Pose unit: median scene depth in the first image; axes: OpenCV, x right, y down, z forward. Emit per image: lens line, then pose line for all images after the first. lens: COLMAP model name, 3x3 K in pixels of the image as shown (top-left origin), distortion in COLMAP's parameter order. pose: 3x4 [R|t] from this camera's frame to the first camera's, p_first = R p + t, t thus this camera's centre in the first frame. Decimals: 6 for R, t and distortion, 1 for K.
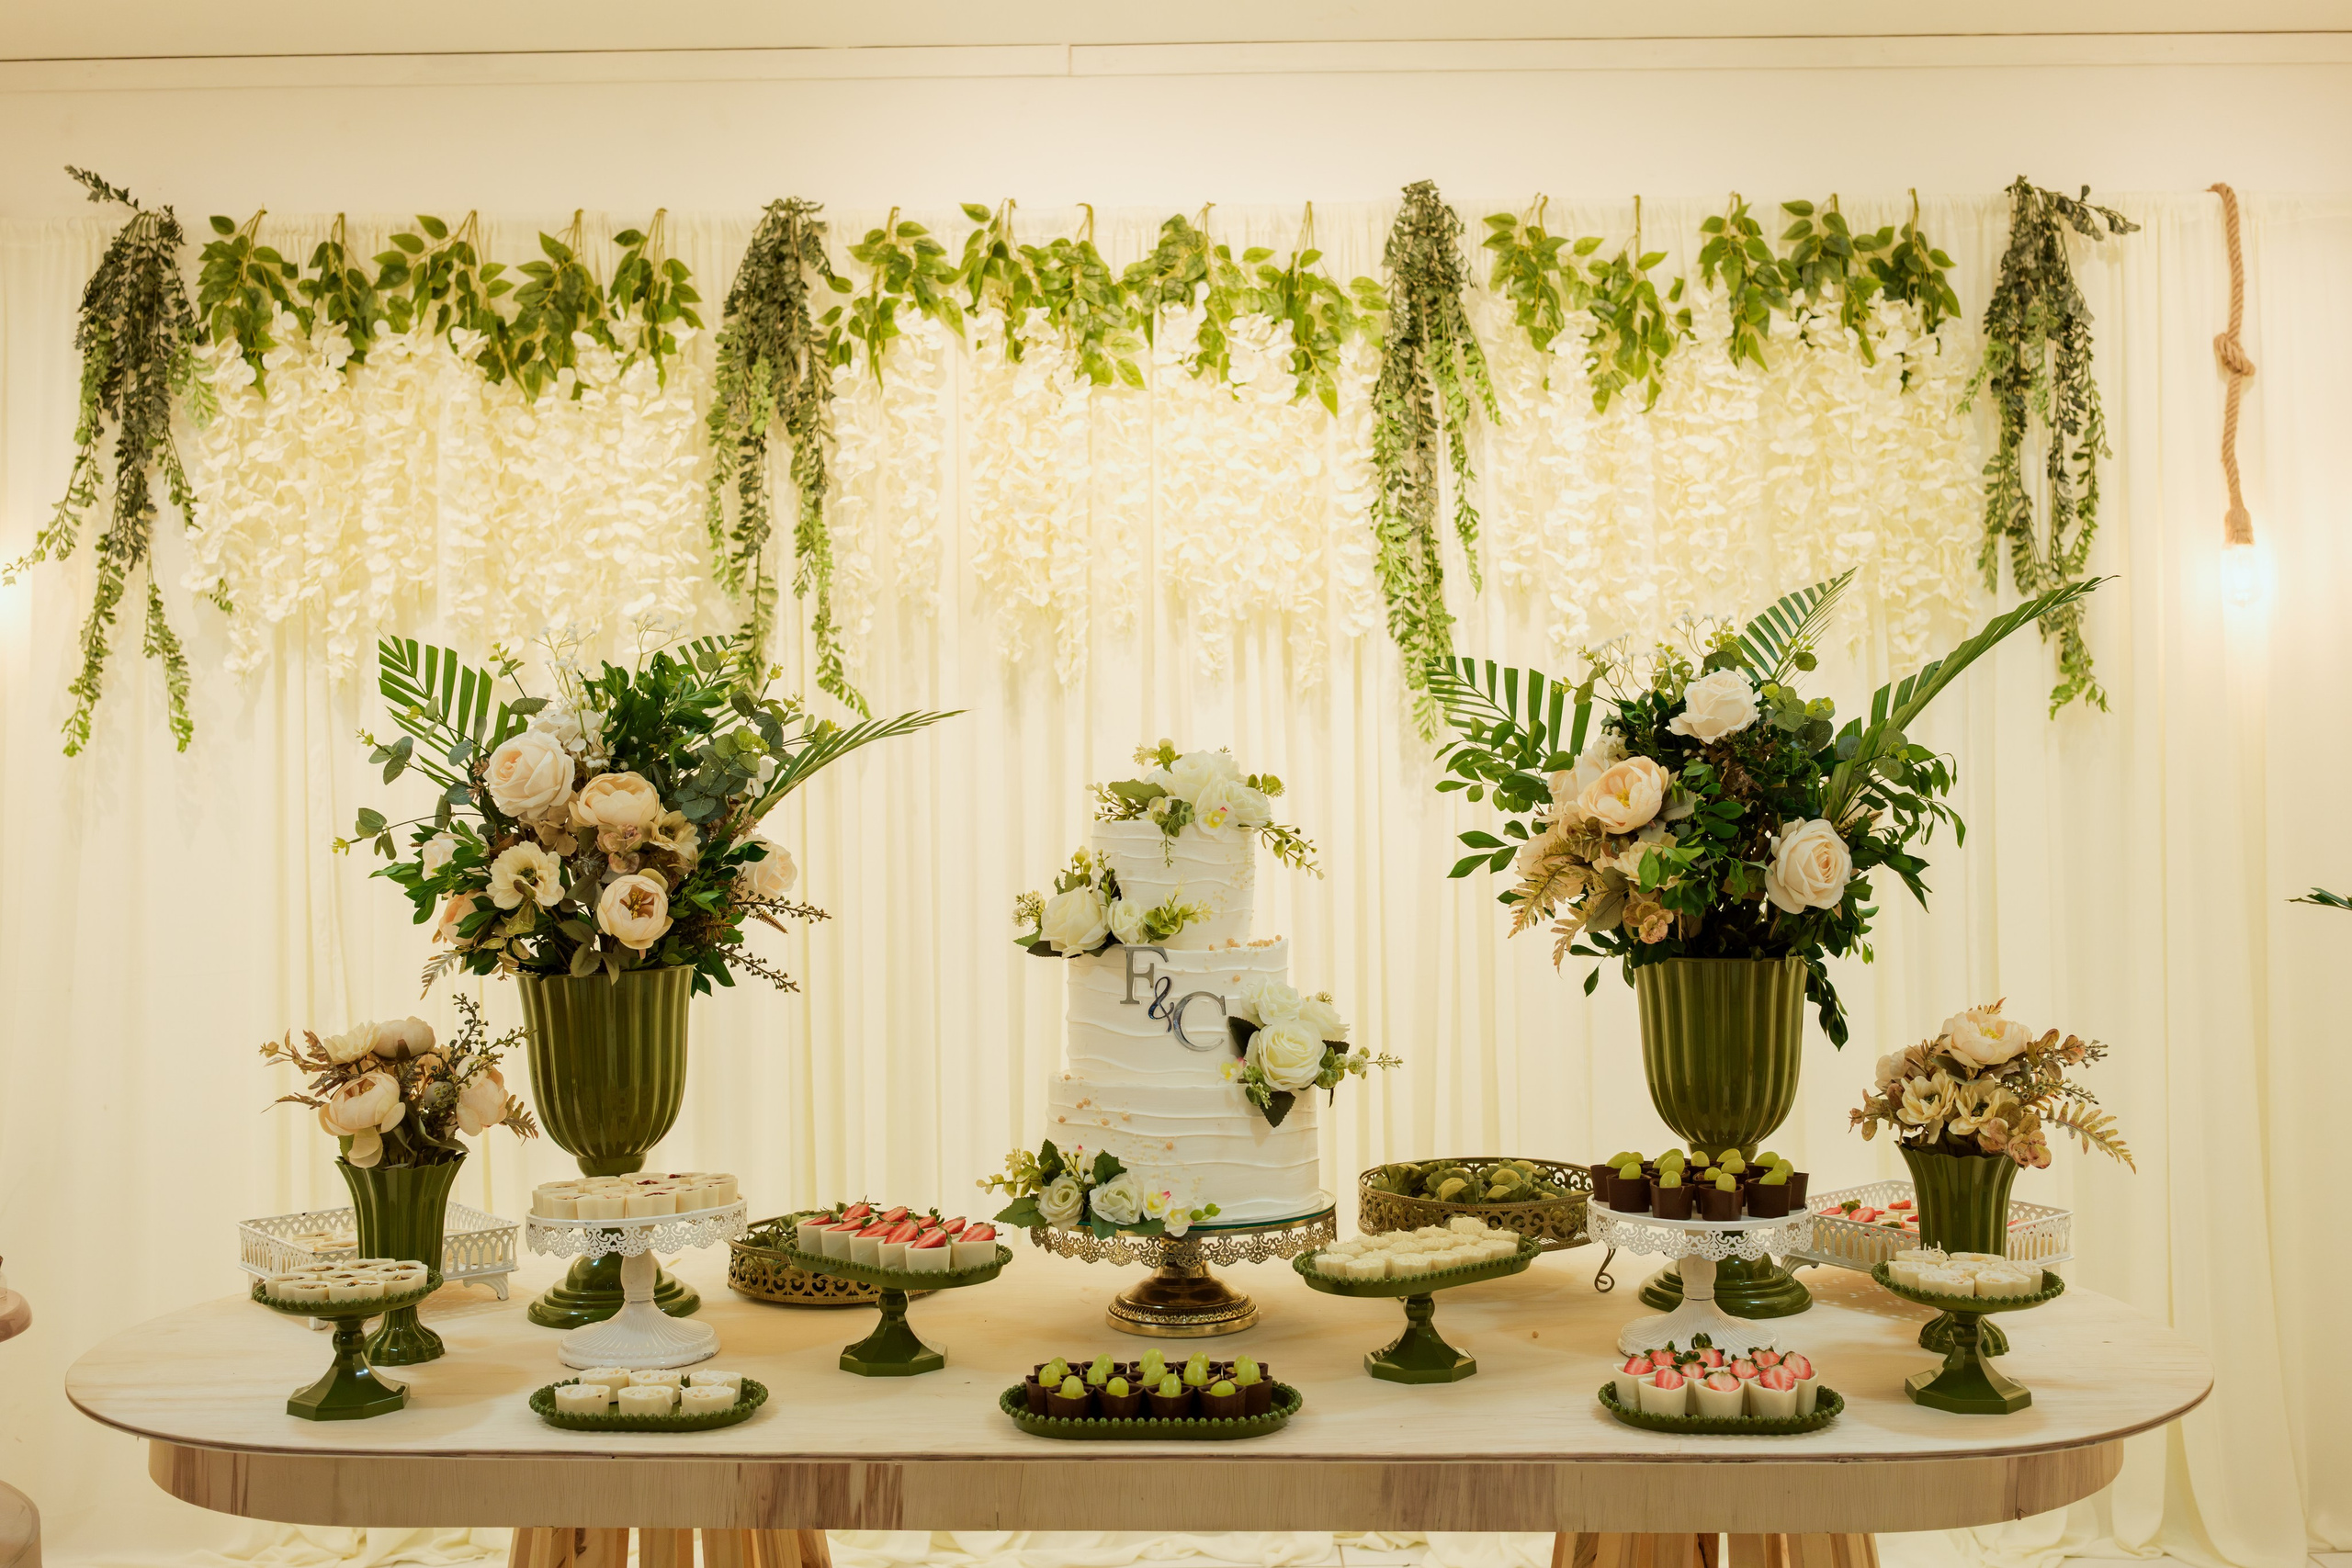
lens RADIAL K [[2375.0, 0, 1176.0], [0, 2375.0, 784.0], [0, 0, 1]] dist [0.005052, -0.012500]
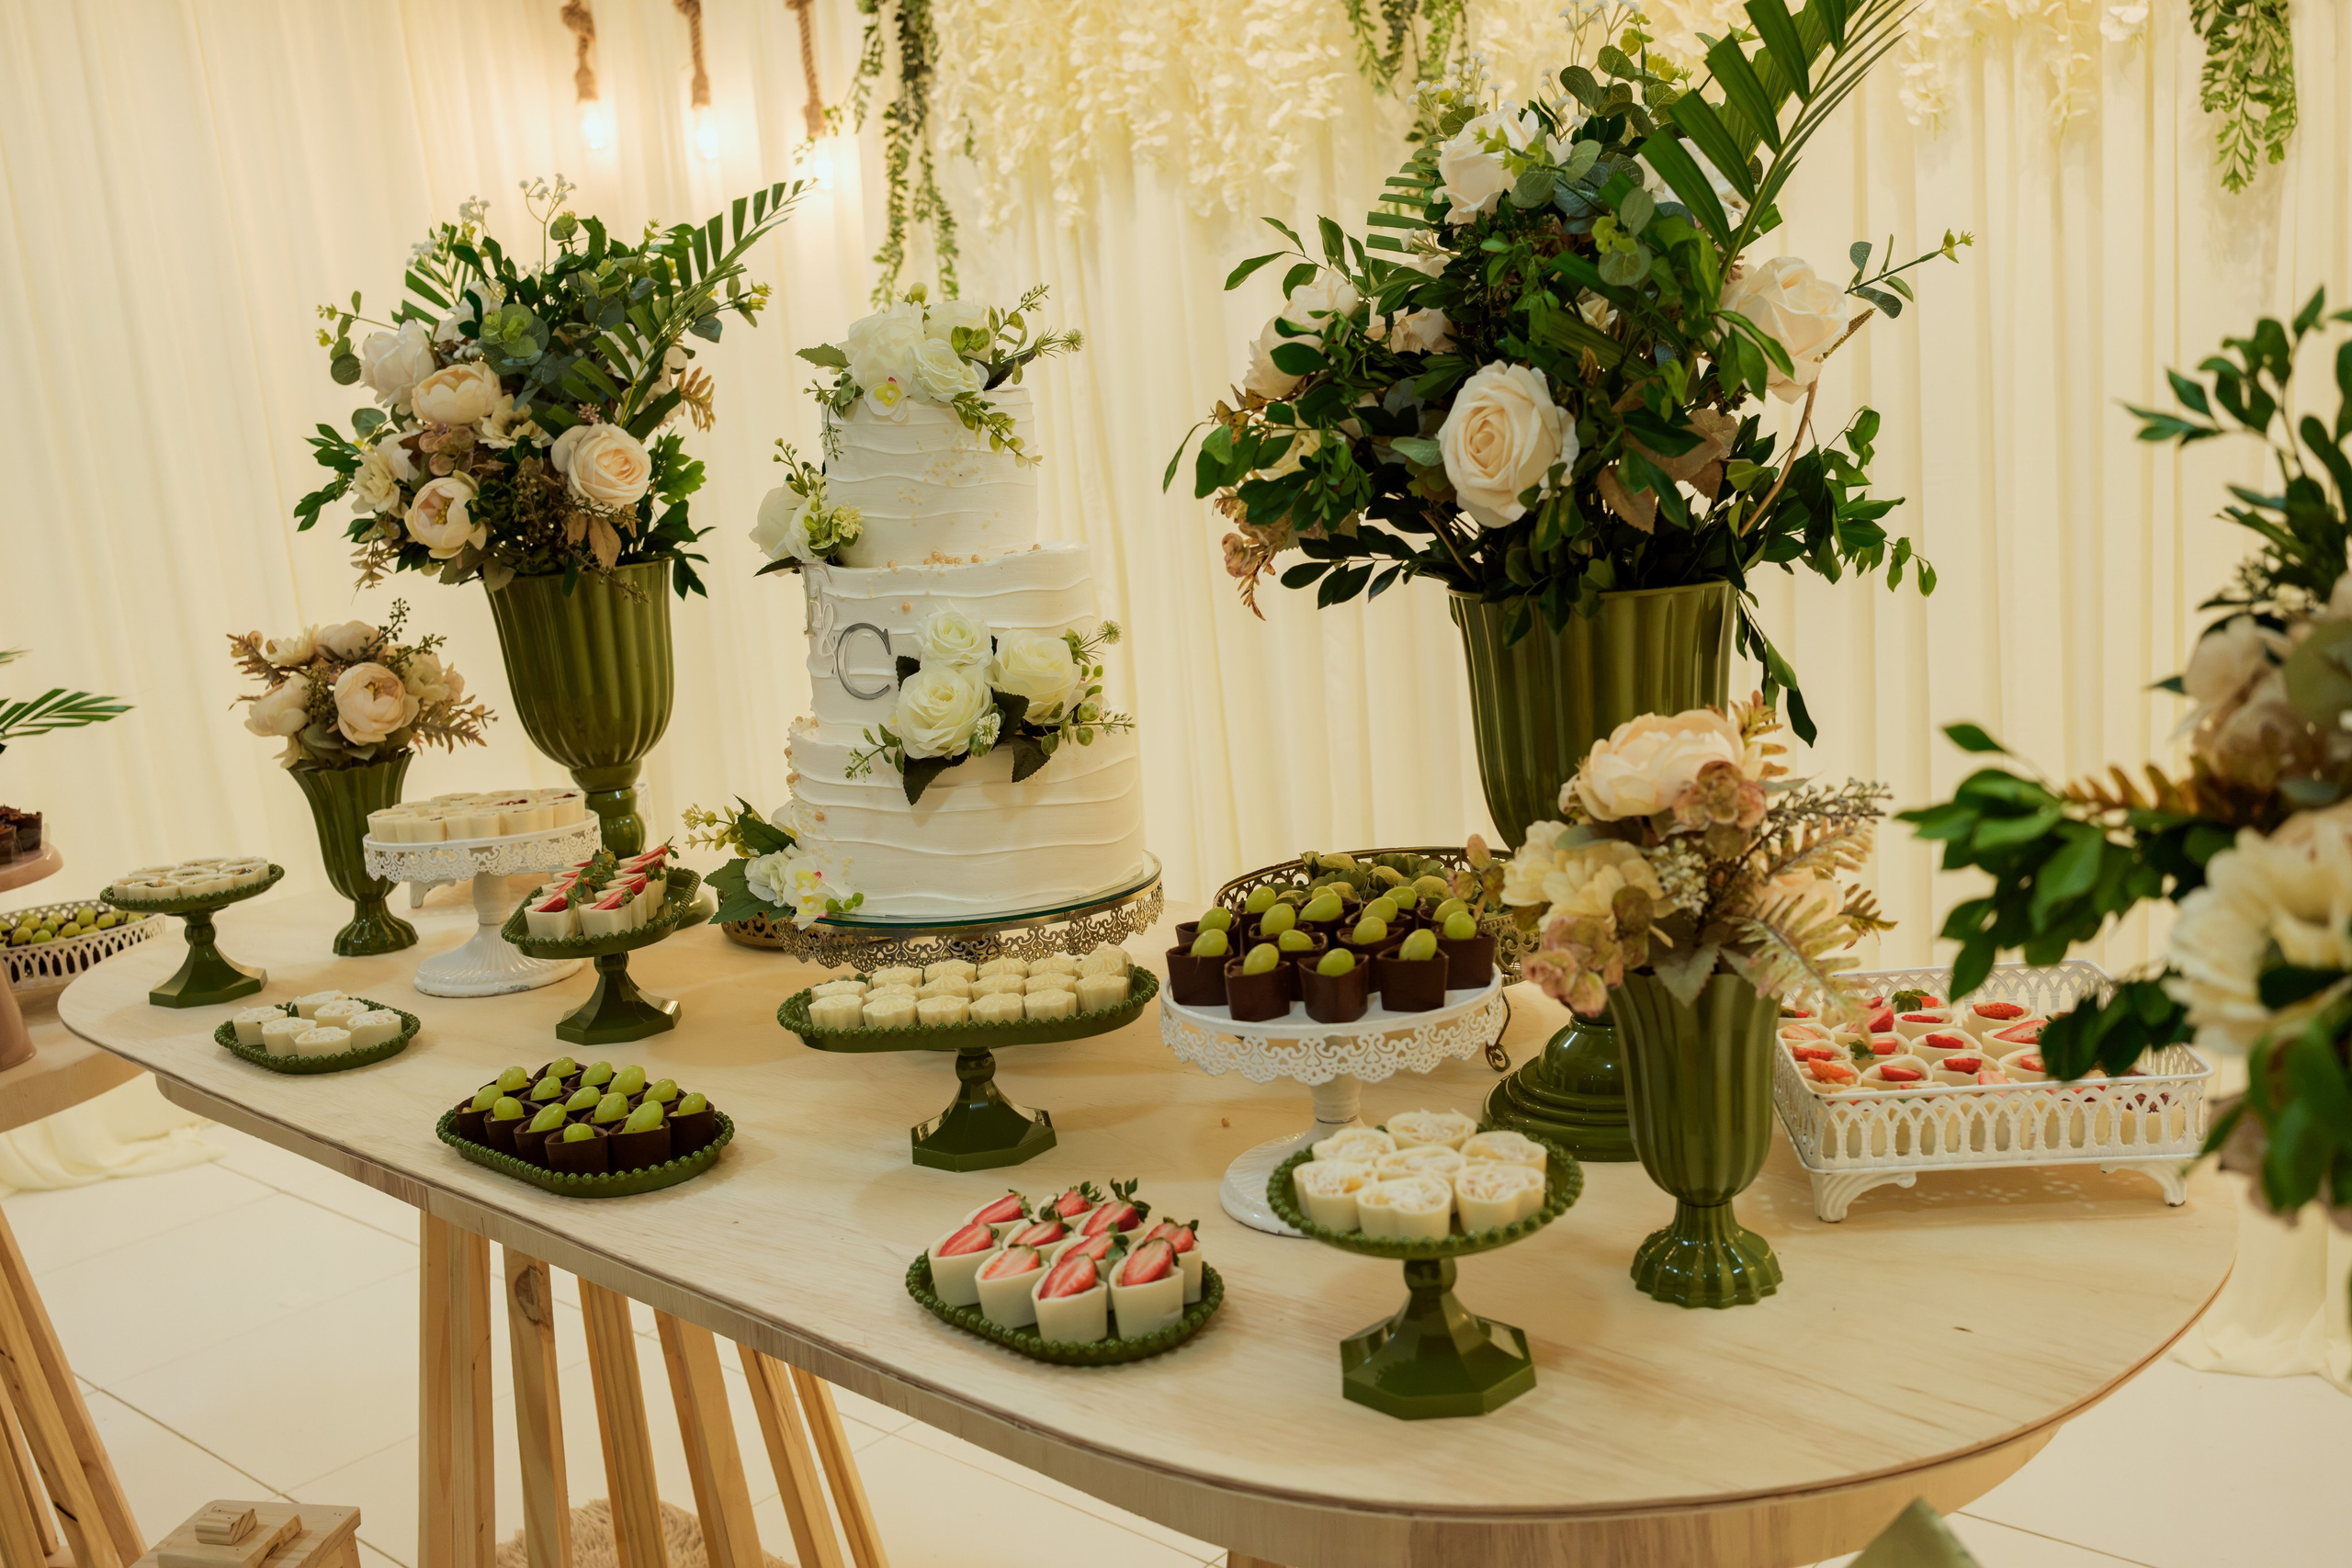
lens RADIAL K [[2305.7, 0, 1176.0], [0, 2305.7, 784.0], [0, 0, 1]] dist [0.008168, 0.000425]
pose [[0.745812, 0.077771, -0.661601, 0.334373], [0.067467, 0.979237, 0.191164, 0.001991], [0.662731, -0.187208, 0.725079, 0.301997]]
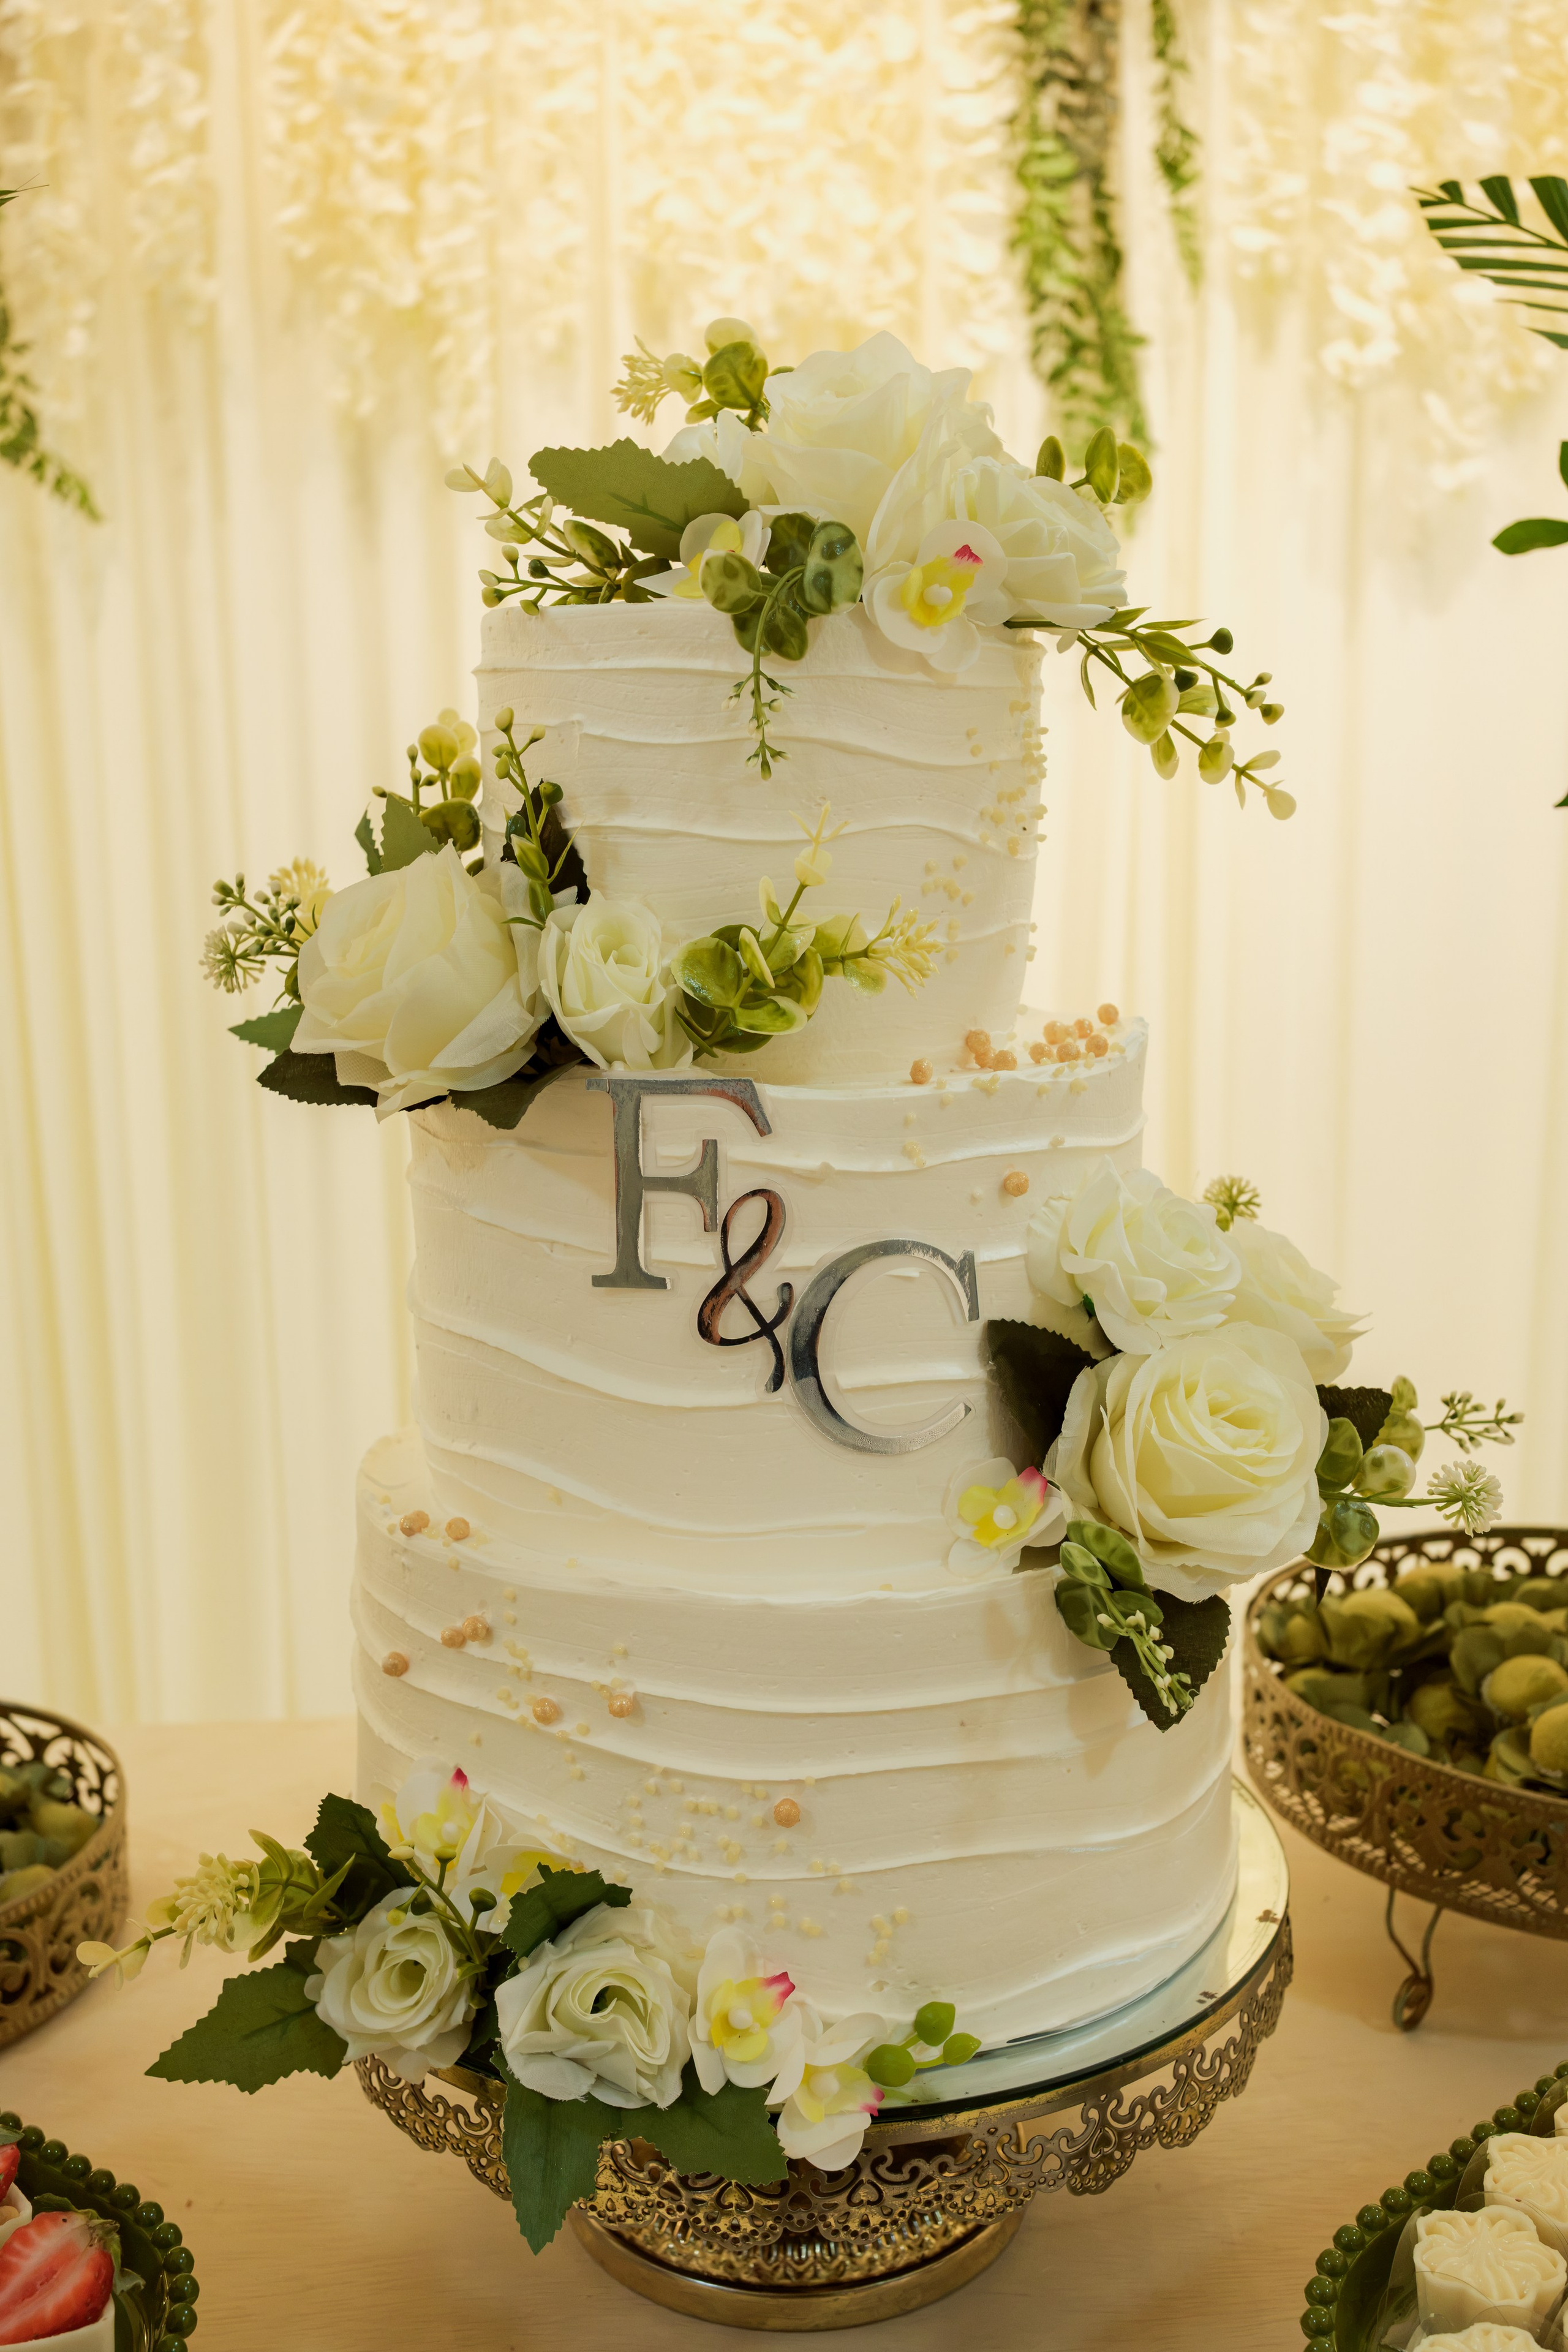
lens RADIAL K [[2375.2, 0, 784.0], [0, 2375.2, 1176.0], [0, 0, 1]] dist [0.005052, -0.012500]
pose [[0.997366, -0.017926, 0.070278, -0.011976], [0.004002, 0.981100, 0.193458, 0.016084], [-0.072418, -0.192667, 0.978588, 0.427871]]
